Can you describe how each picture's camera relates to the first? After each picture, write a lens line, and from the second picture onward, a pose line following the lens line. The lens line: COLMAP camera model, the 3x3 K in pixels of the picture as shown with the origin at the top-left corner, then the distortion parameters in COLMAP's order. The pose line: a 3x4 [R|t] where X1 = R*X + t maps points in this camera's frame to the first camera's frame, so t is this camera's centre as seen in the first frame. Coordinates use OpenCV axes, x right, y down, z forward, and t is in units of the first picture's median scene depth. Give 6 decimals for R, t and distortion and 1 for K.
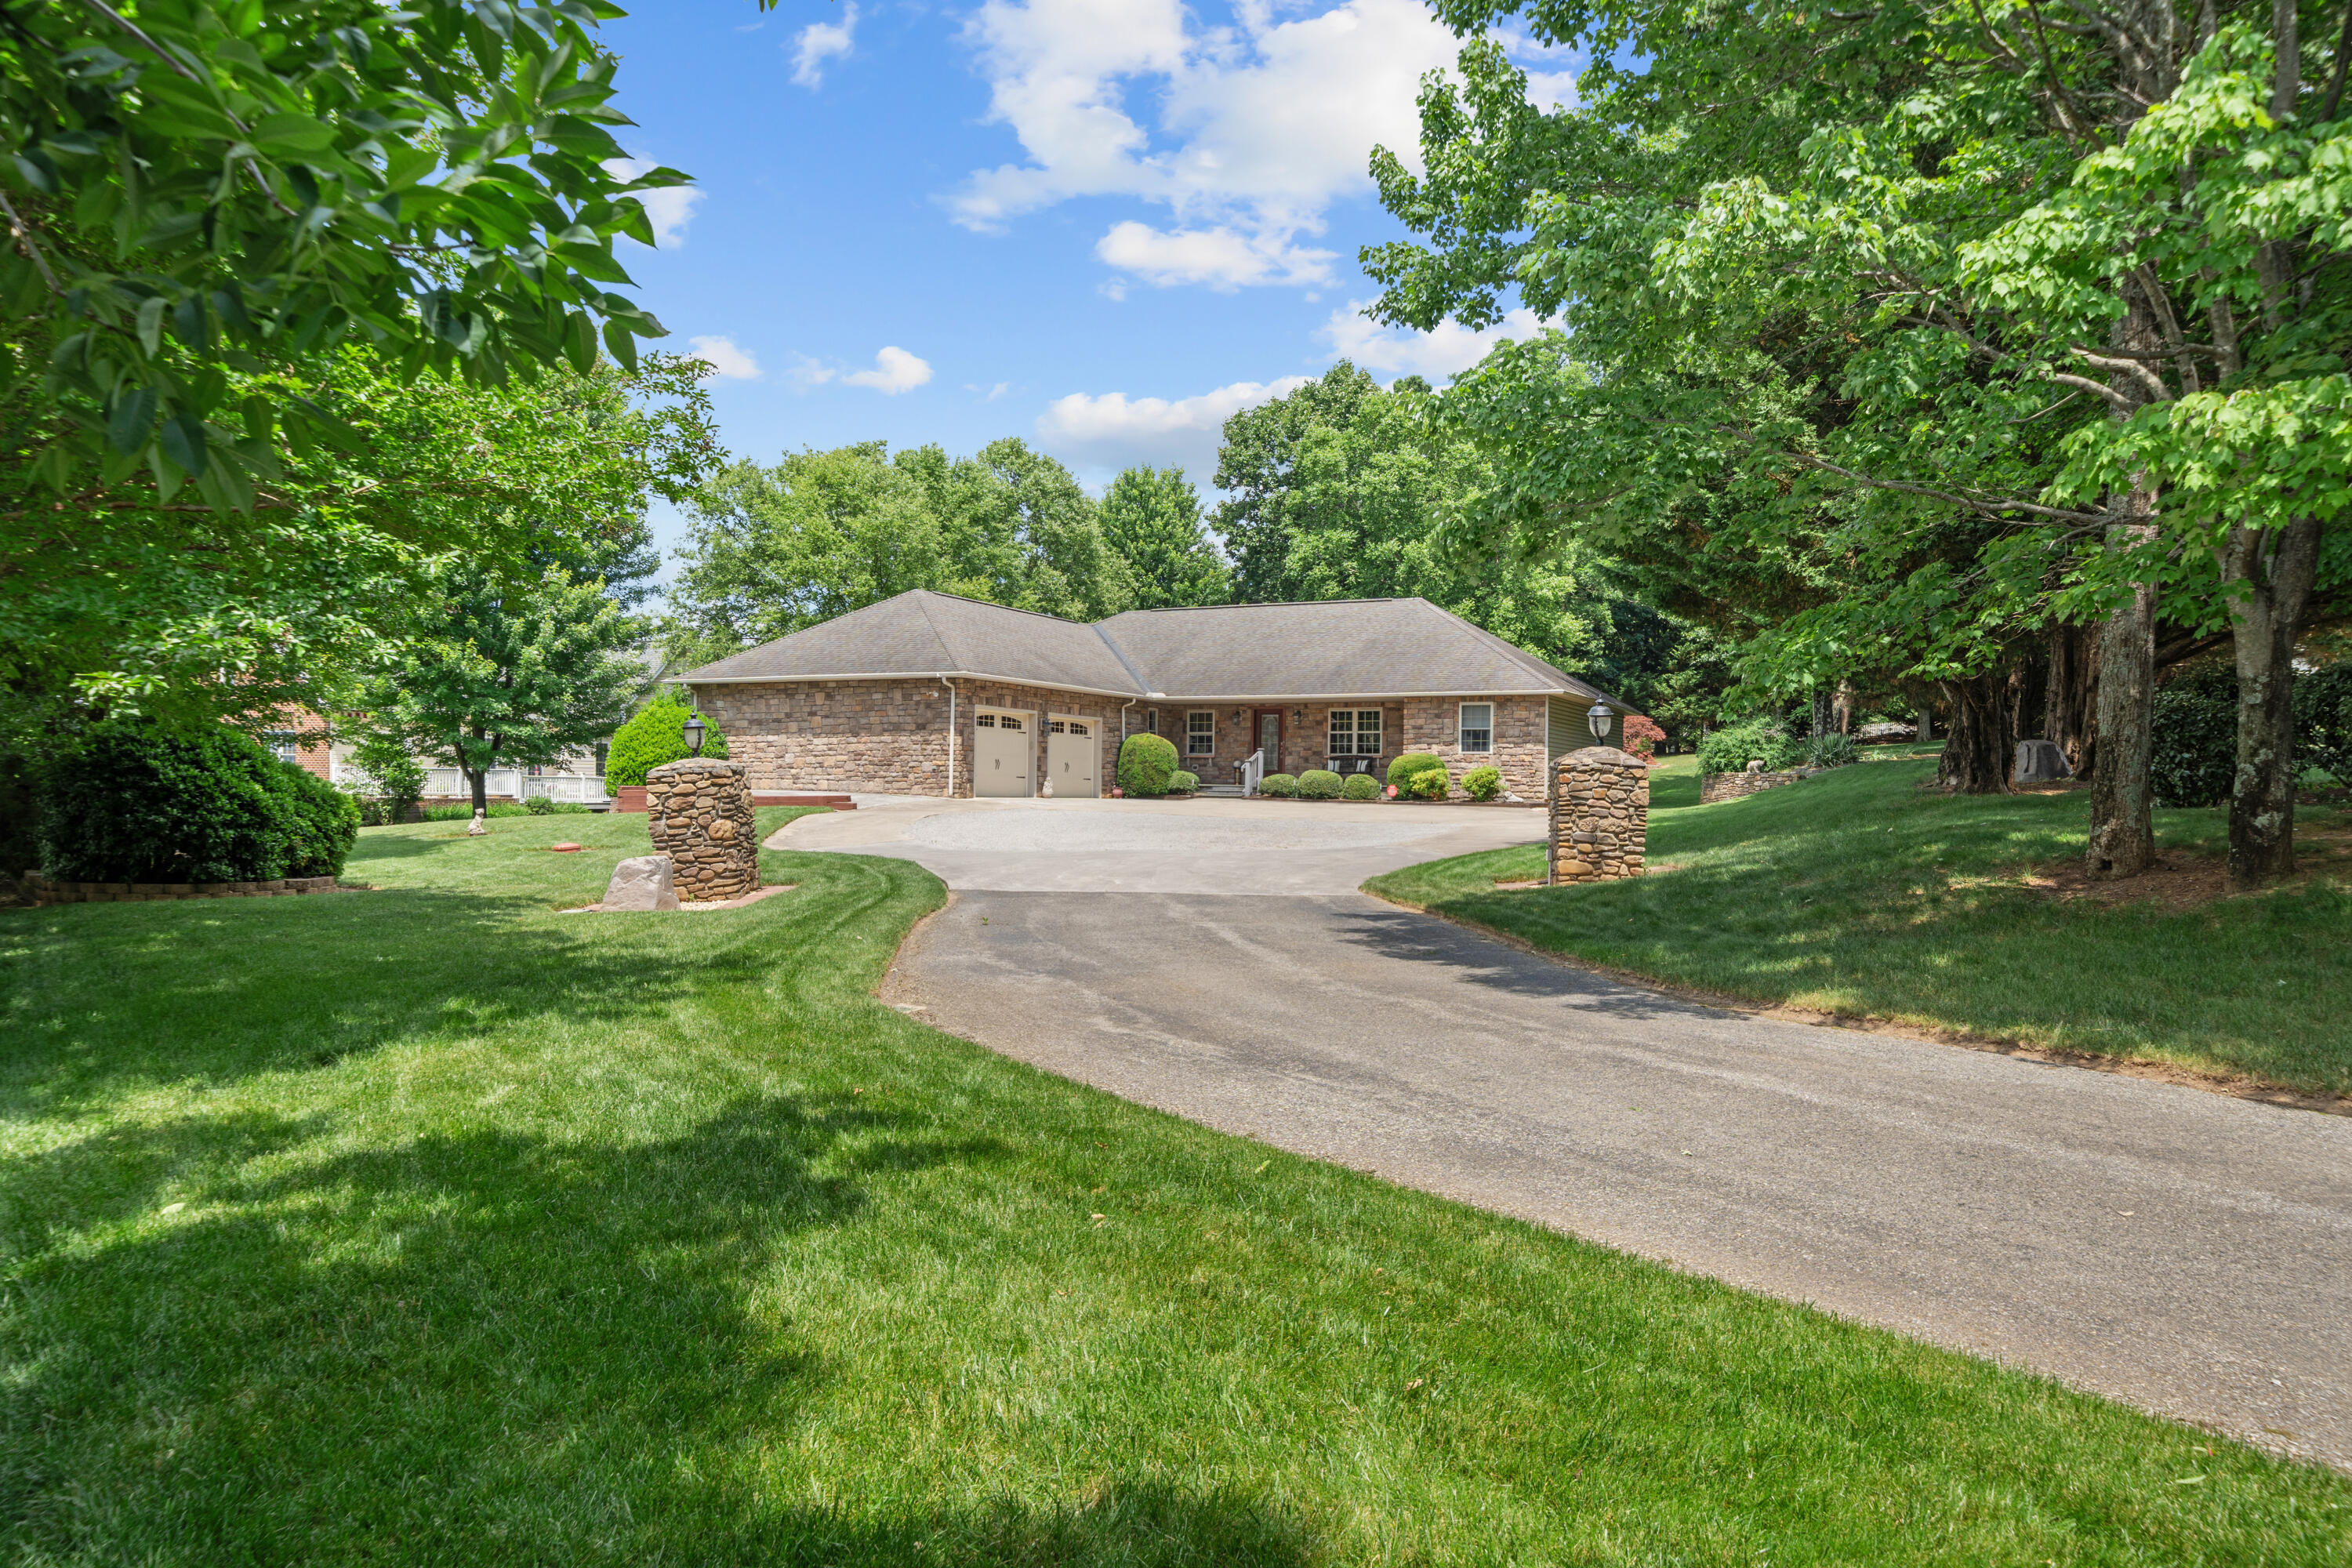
lens RADIAL K [[1716.6, 0, 1251.9], [0, 1716.6, 868.2], [0, 0, 1]] dist [0.023536, 0.026042]
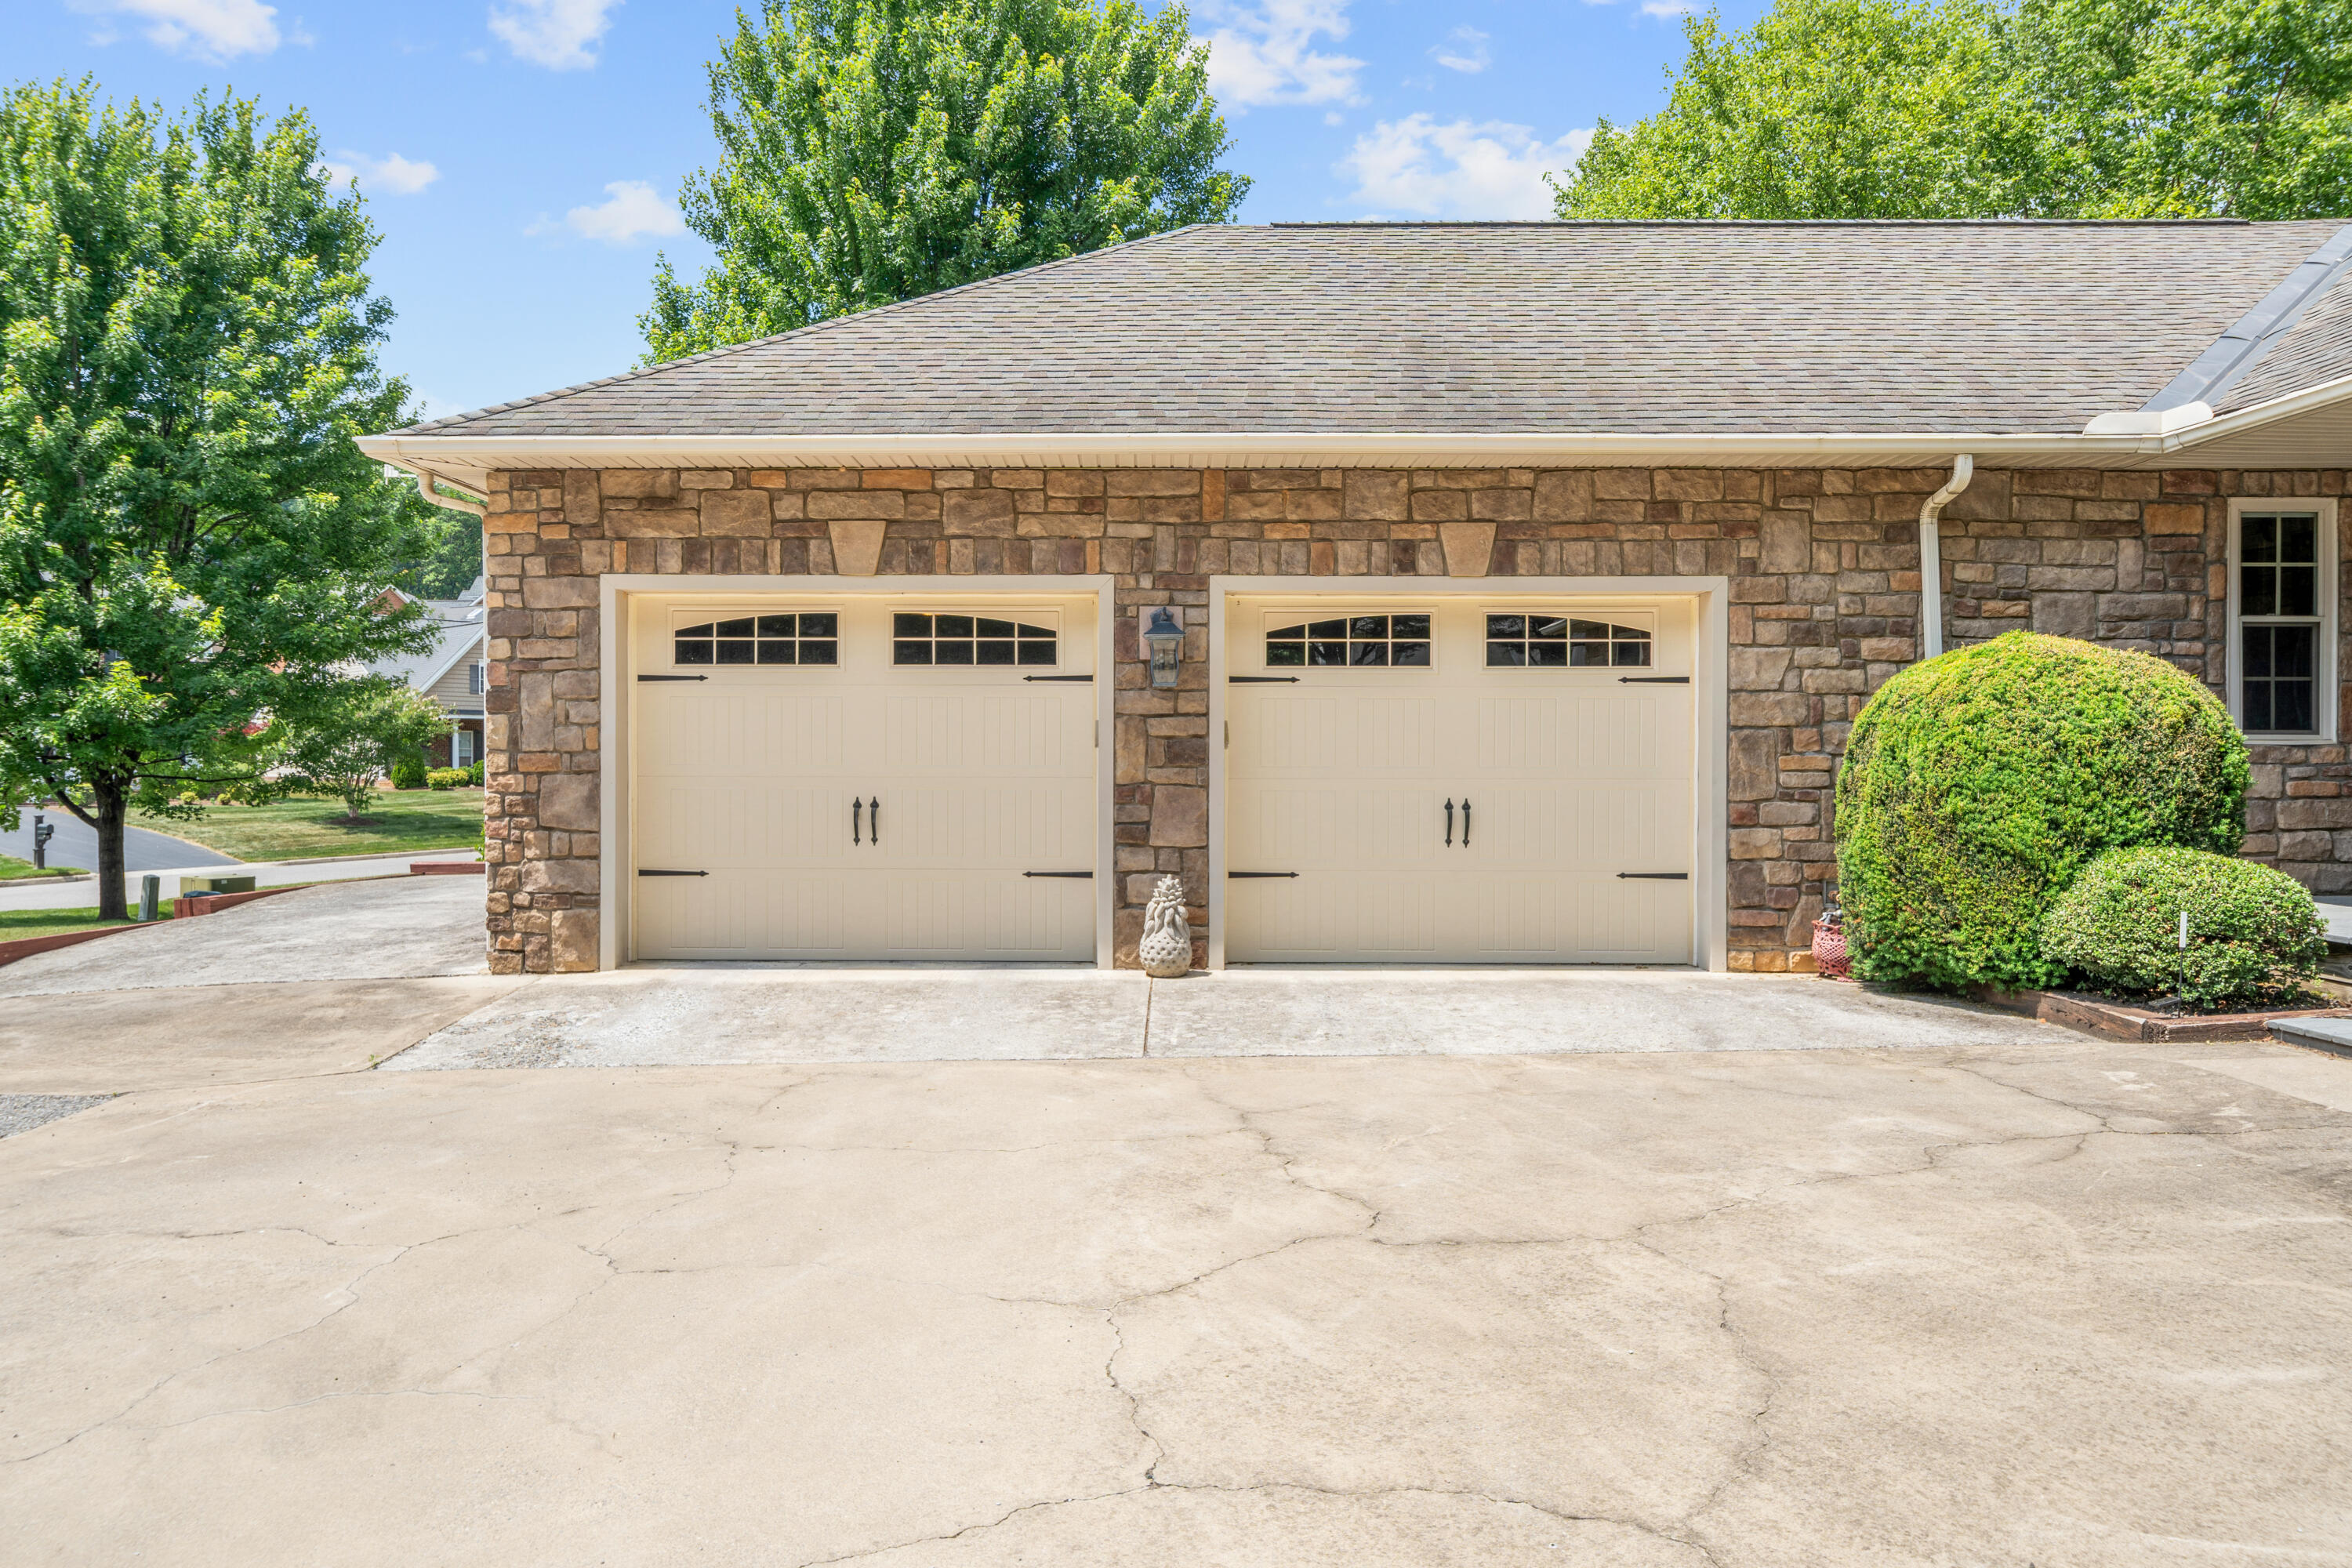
lens RADIAL K [[1716.6, 0, 1166.0], [0, 1716.6, 766.6], [0, 0, 1]] dist [0.023536, 0.026042]
pose [[0.386350, -0.004095, -0.922343, 0.076103], [-0.033697, 0.999260, -0.018552, -0.060067], [0.921737, 0.038247, 0.385926, 0.873417]]
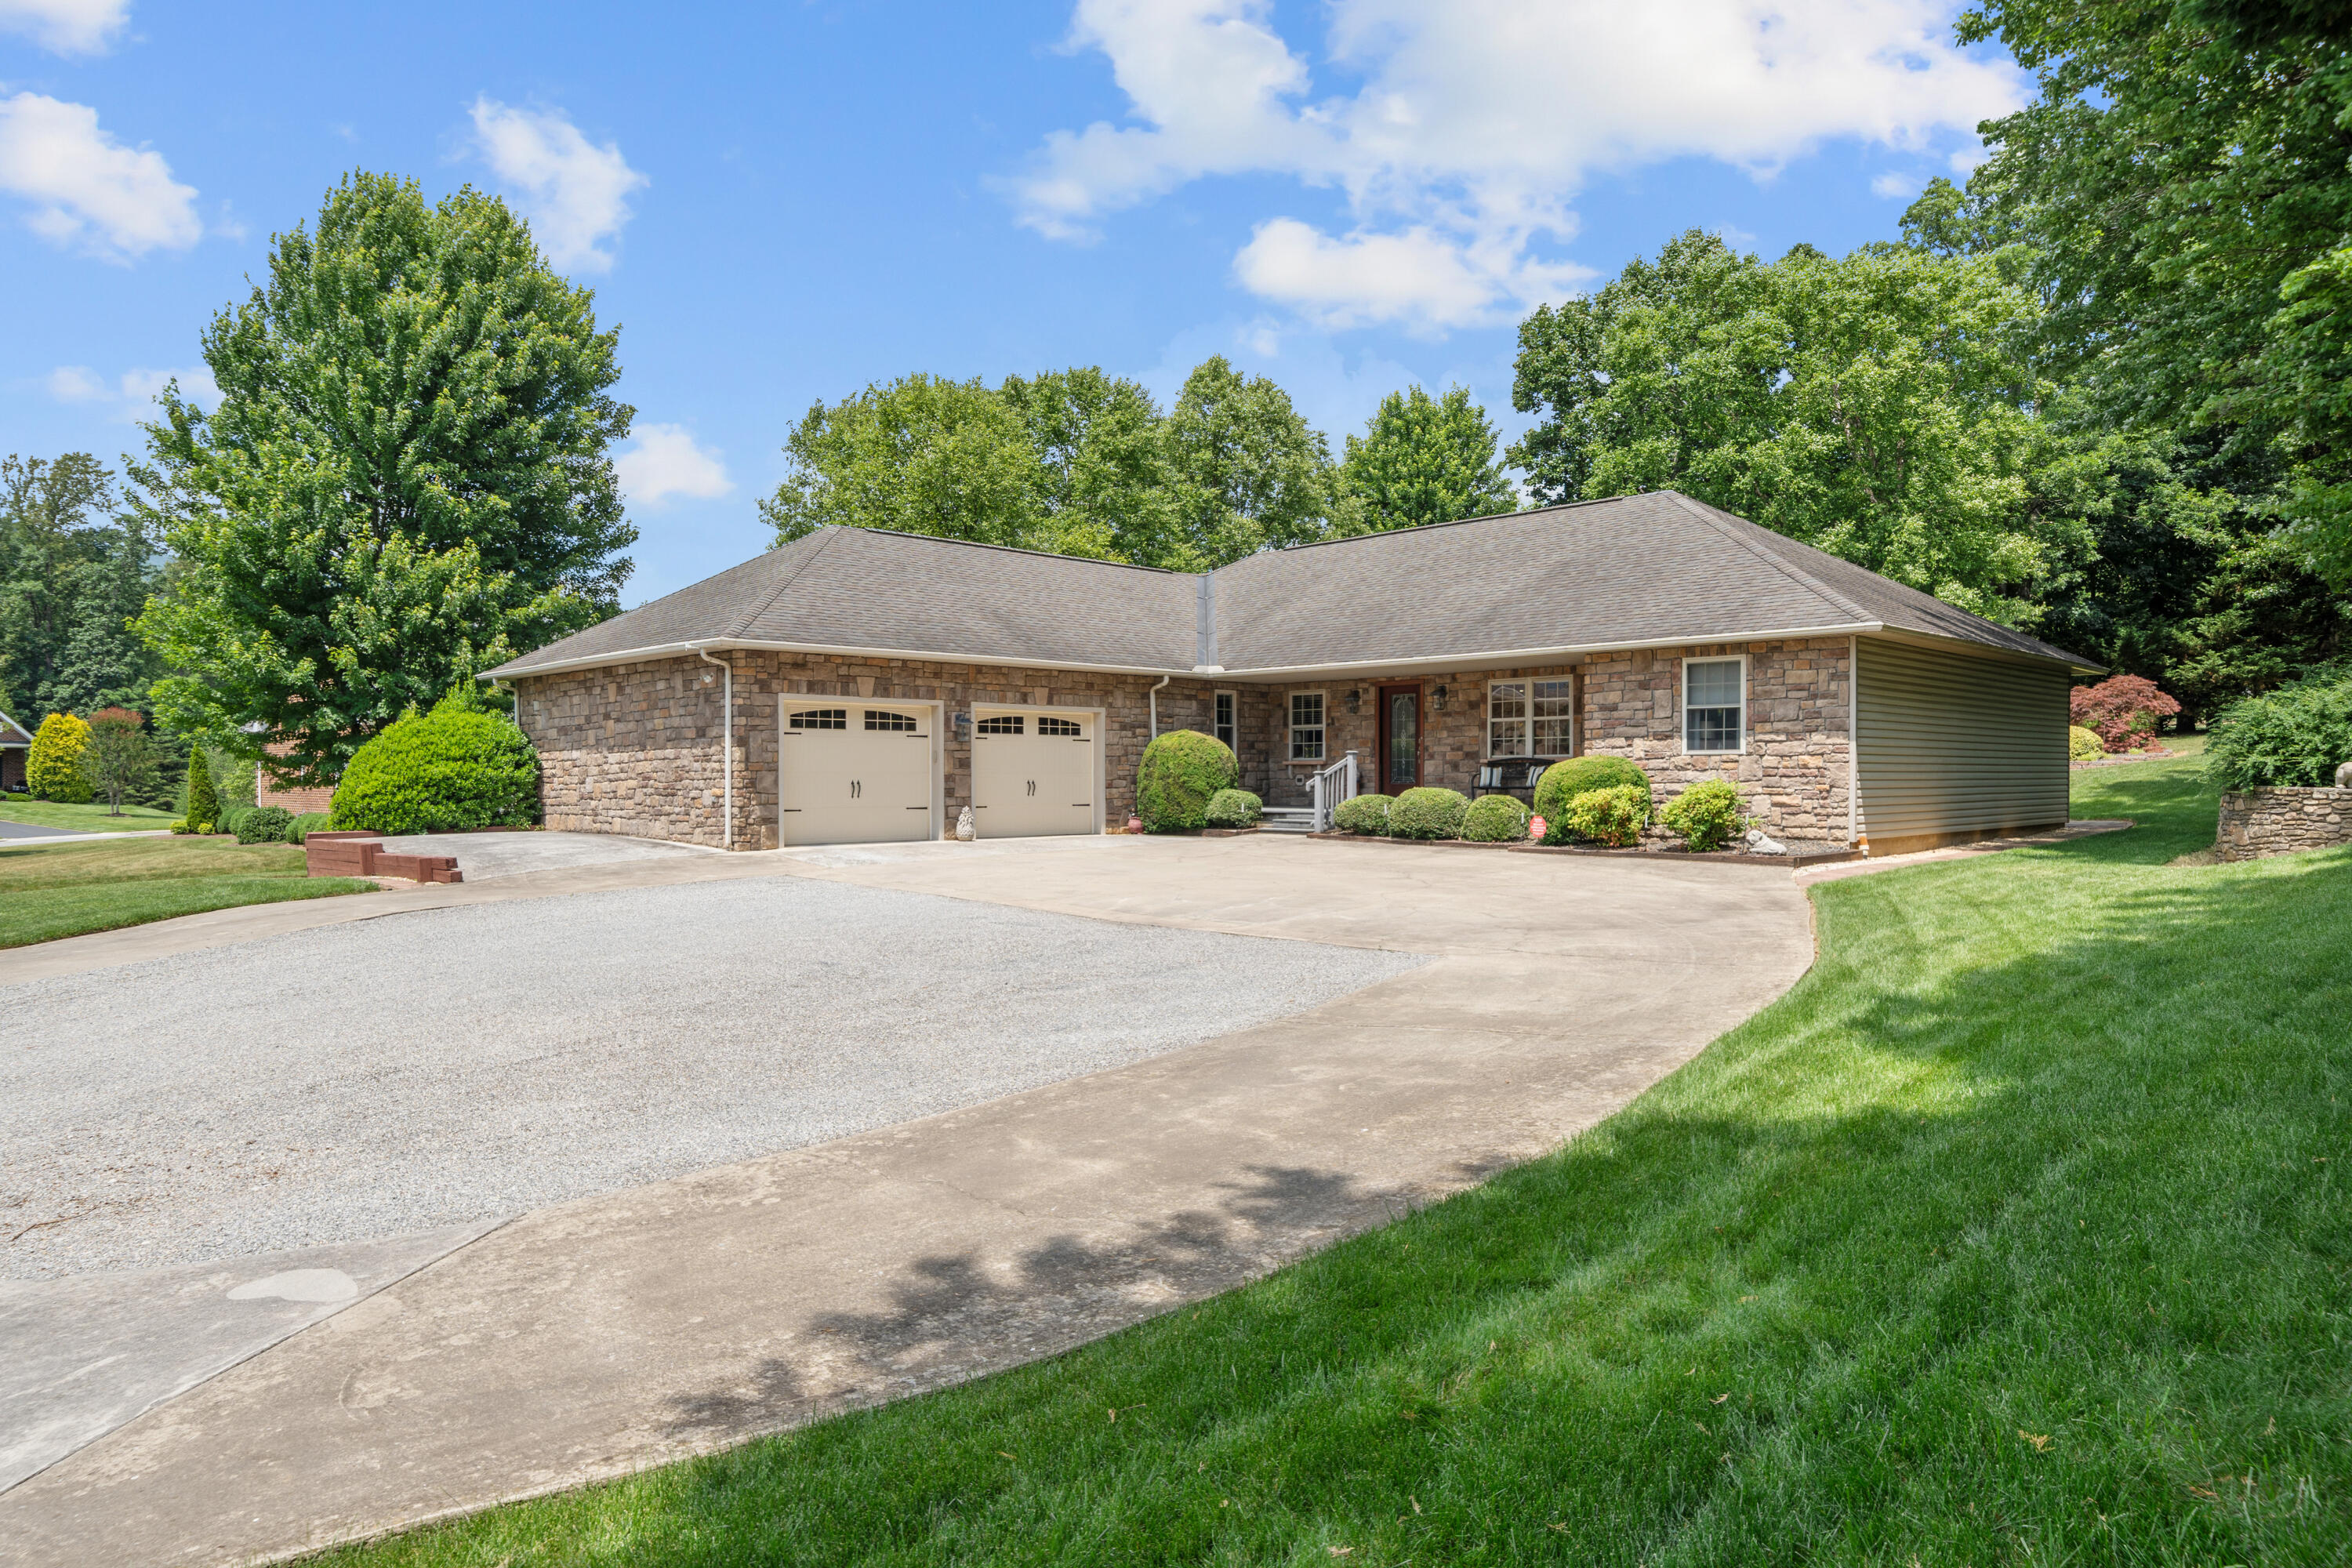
lens RADIAL K [[1493.7, 0, 1179.5], [0, 1493.7, 836.1], [0, 0, 1]] dist [-0.001222, 0.000867]
pose [[0.930438, -0.000405, -0.366450, 0.142879], [-0.000703, 0.999996, -0.002891, -0.039189], [0.366450, 0.002948, 0.930433, 0.503311]]
